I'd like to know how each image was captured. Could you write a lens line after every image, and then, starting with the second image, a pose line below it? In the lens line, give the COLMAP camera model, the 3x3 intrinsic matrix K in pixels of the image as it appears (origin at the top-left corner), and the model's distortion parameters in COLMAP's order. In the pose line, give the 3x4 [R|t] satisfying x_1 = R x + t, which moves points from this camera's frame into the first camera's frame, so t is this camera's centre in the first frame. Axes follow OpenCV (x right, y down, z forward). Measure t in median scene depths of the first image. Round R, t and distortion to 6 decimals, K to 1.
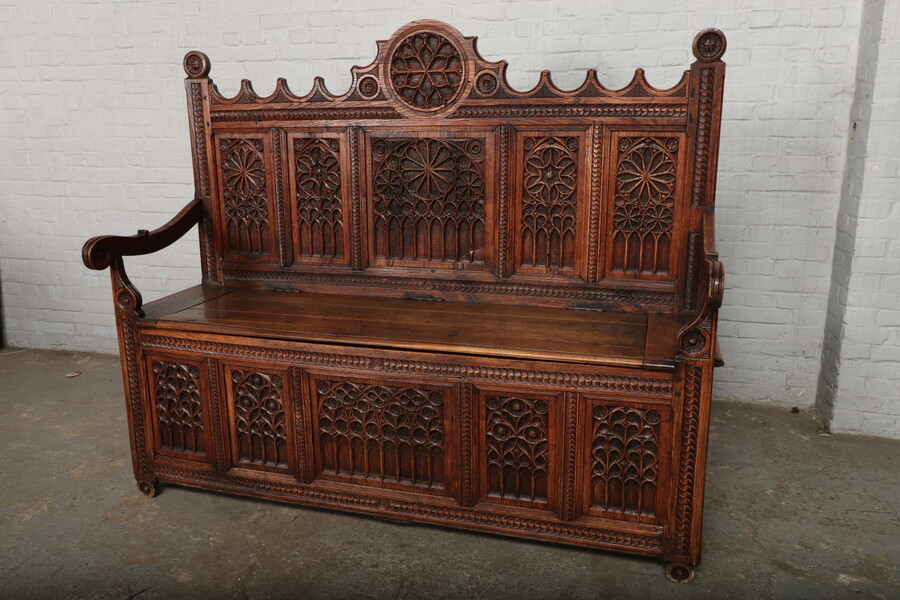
lens RADIAL K [[718.9, 0, 446.5], [0, 718.9, 295.9], [0, 0, 1]] dist [0.007111, -0.000165]
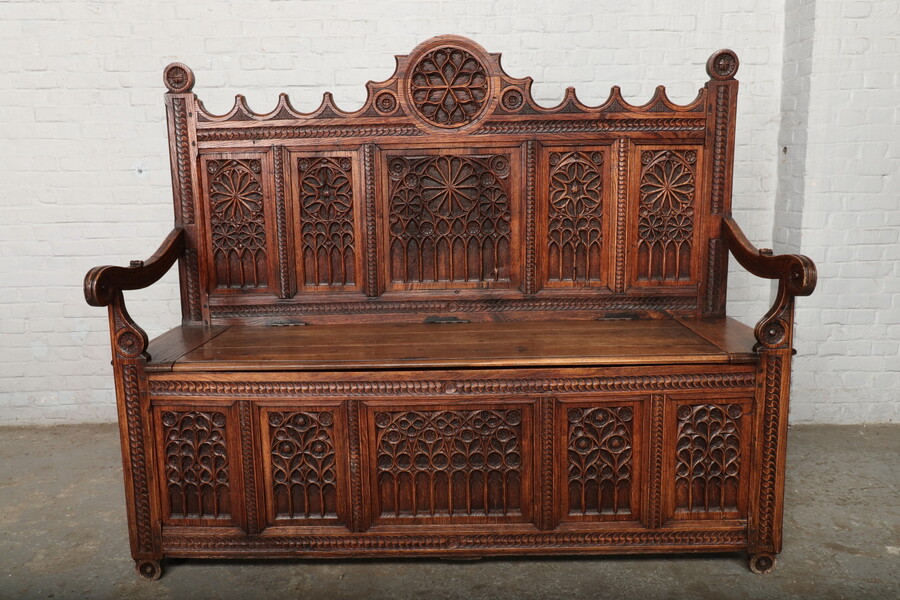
lens RADIAL K [[692.5, 0, 449.5], [0, 692.5, 292.6], [0, 0, 1]] dist [0.010451, -0.016447]
pose [[0.962641, -0.053267, 0.265489, -0.296030], [0.074281, 0.994796, -0.069742, 0.032555], [-0.260393, 0.086857, 0.961588, 0.117437]]
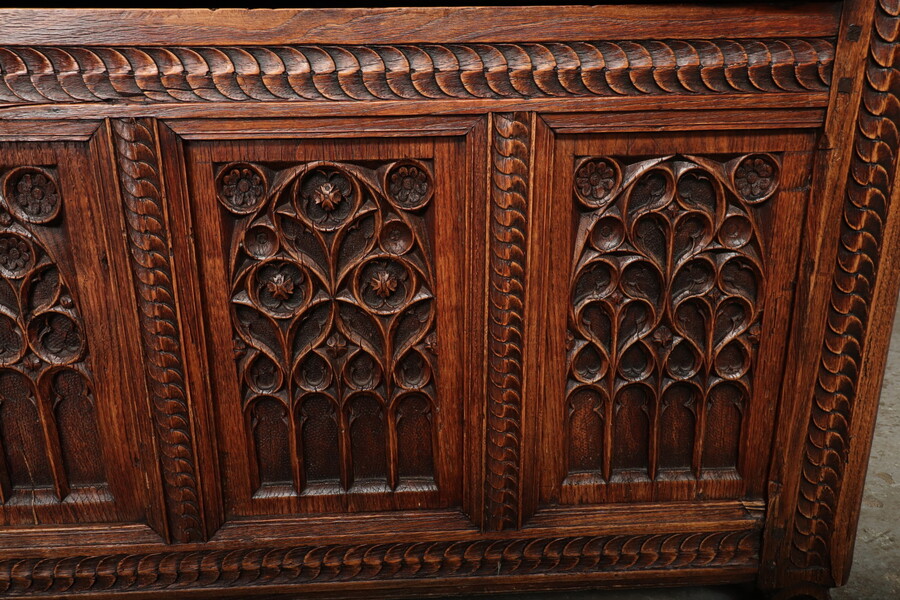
lens RADIAL K [[718.9, 0, 440.4], [0, 718.9, 301.4], [0, 0, 1]] dist [0.007111, -0.000165]
pose [[0.944038, -0.089445, 0.317477, 0.037777], [0.072348, 0.995242, 0.065266, 0.159112], [-0.321804, -0.038645, 0.946017, 0.610483]]
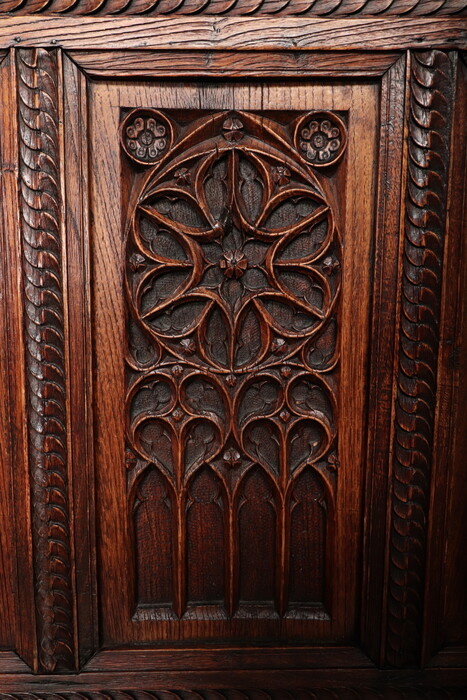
lens RADIAL K [[503.5, 0, 232.8], [0, 503.5, 340.9], [0, 0, 1]] dist [0.007840, -0.005737]
pose [[0.956593, -0.019667, 0.290762, -0.247763], [0.057301, 0.990937, -0.121490, -0.140414], [-0.285737, 0.132877, 0.949051, 0.933807]]
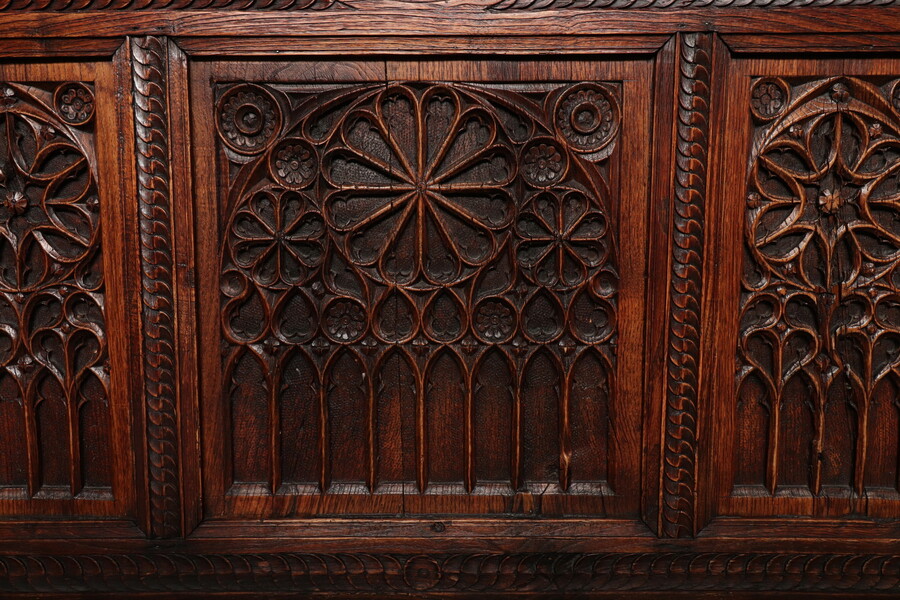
lens RADIAL K [[647.4, 0, 451.6], [0, 647.4, 284.4], [0, 0, 1]] dist [0.007840, -0.005737]
pose [[0.962157, -0.018242, 0.271884, -0.090582], [0.058327, 0.988419, -0.140094, -0.103276], [-0.266180, 0.150650, 0.952078, 0.784585]]
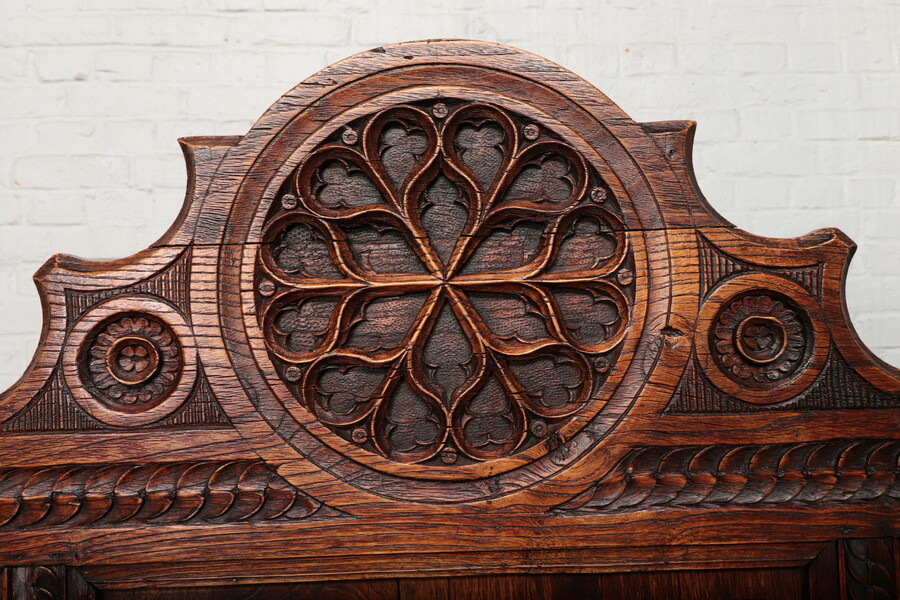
lens RADIAL K [[647.4, 0, 441.3], [0, 647.4, 287.3], [0, 0, 1]] dist [0.007840, -0.005737]
pose [[0.960663, -0.002832, 0.277704, -0.079772], [0.086911, 0.952788, -0.290933, -0.260887], [-0.263769, 0.303623, 0.915554, 0.843800]]
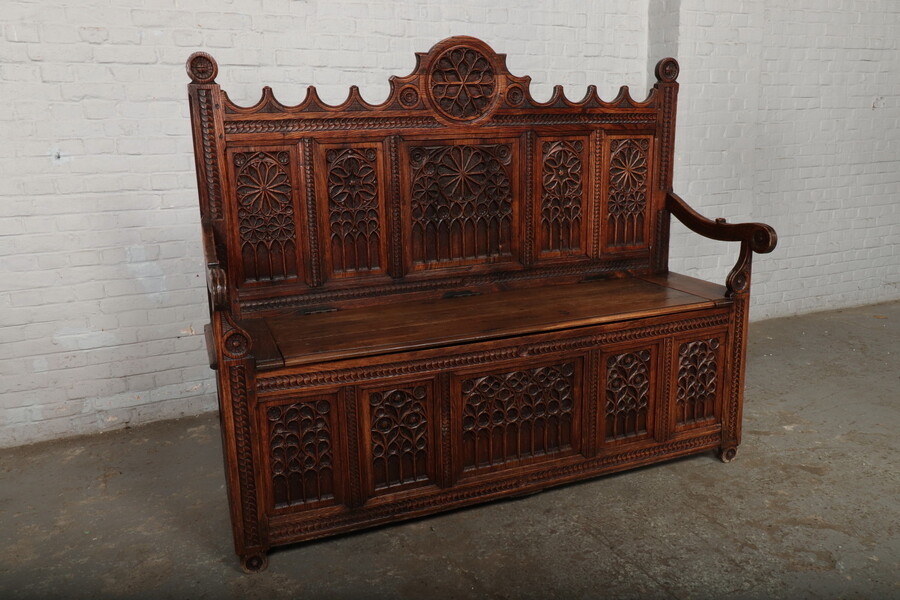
lens RADIAL K [[718.9, 0, 456.7], [0, 718.9, 292.8], [0, 0, 1]] dist [0.007111, -0.000165]
pose [[0.788410, -0.146649, 0.597414, -0.734313], [0.160926, 0.986517, 0.029788, -0.035952], [-0.593727, 0.072654, 0.801380, 0.164515]]
